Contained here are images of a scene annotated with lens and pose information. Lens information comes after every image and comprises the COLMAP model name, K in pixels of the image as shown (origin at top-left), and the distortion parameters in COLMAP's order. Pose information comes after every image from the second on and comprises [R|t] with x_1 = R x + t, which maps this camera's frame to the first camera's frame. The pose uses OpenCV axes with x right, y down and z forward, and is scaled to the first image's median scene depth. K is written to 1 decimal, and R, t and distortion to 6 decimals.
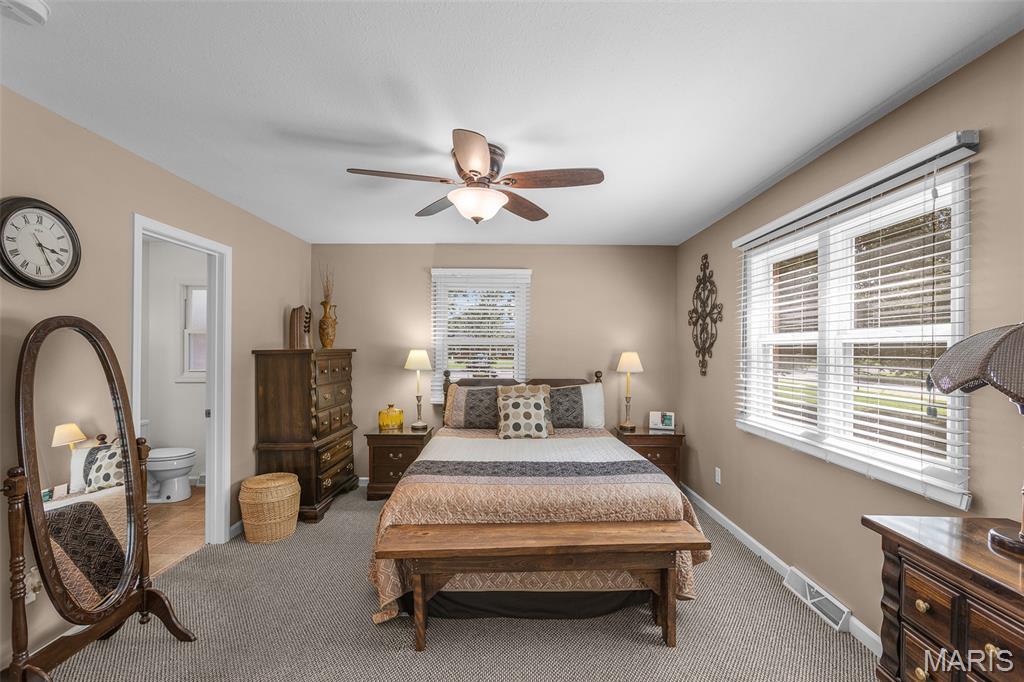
lens RADIAL K [[454.5, 0, 516.2], [0, 454.5, 352.1], [0, 0, 1]] dist [-0.002465, 0.000133]
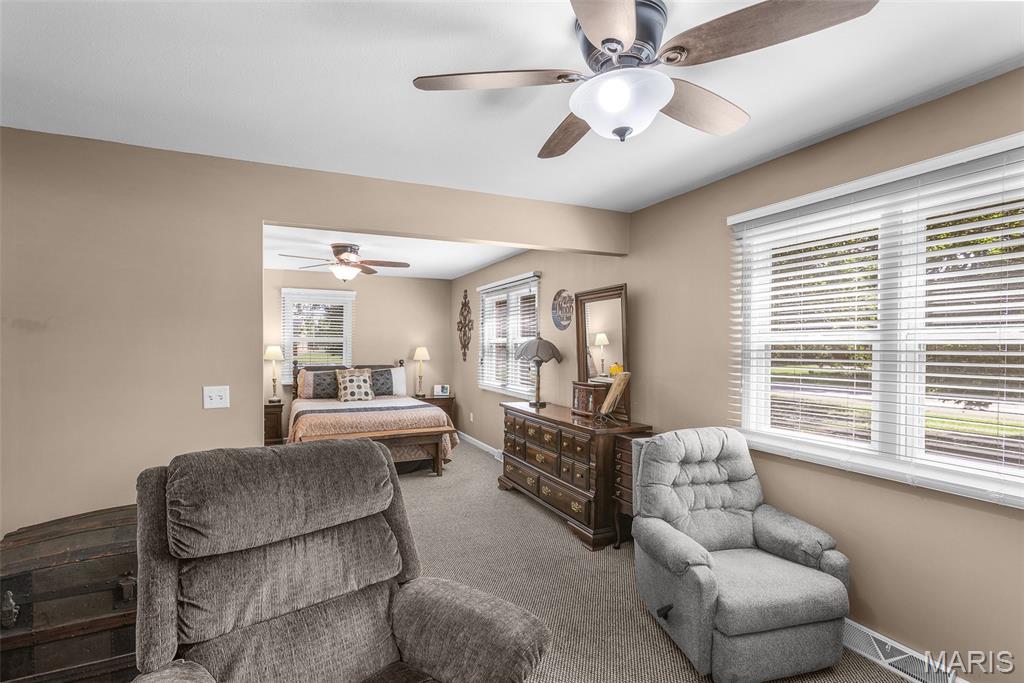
lens RADIAL K [[498.0, 0, 514.5], [0, 498.0, 347.8], [0, 0, 1]] dist [-0.000809, -0.000004]
pose [[0.909052, -0.002483, 0.416676, -0.197966], [0.002163, 0.999997, 0.001241, 0.000183], [-0.416678, -0.000227, 0.909054, -0.786459]]
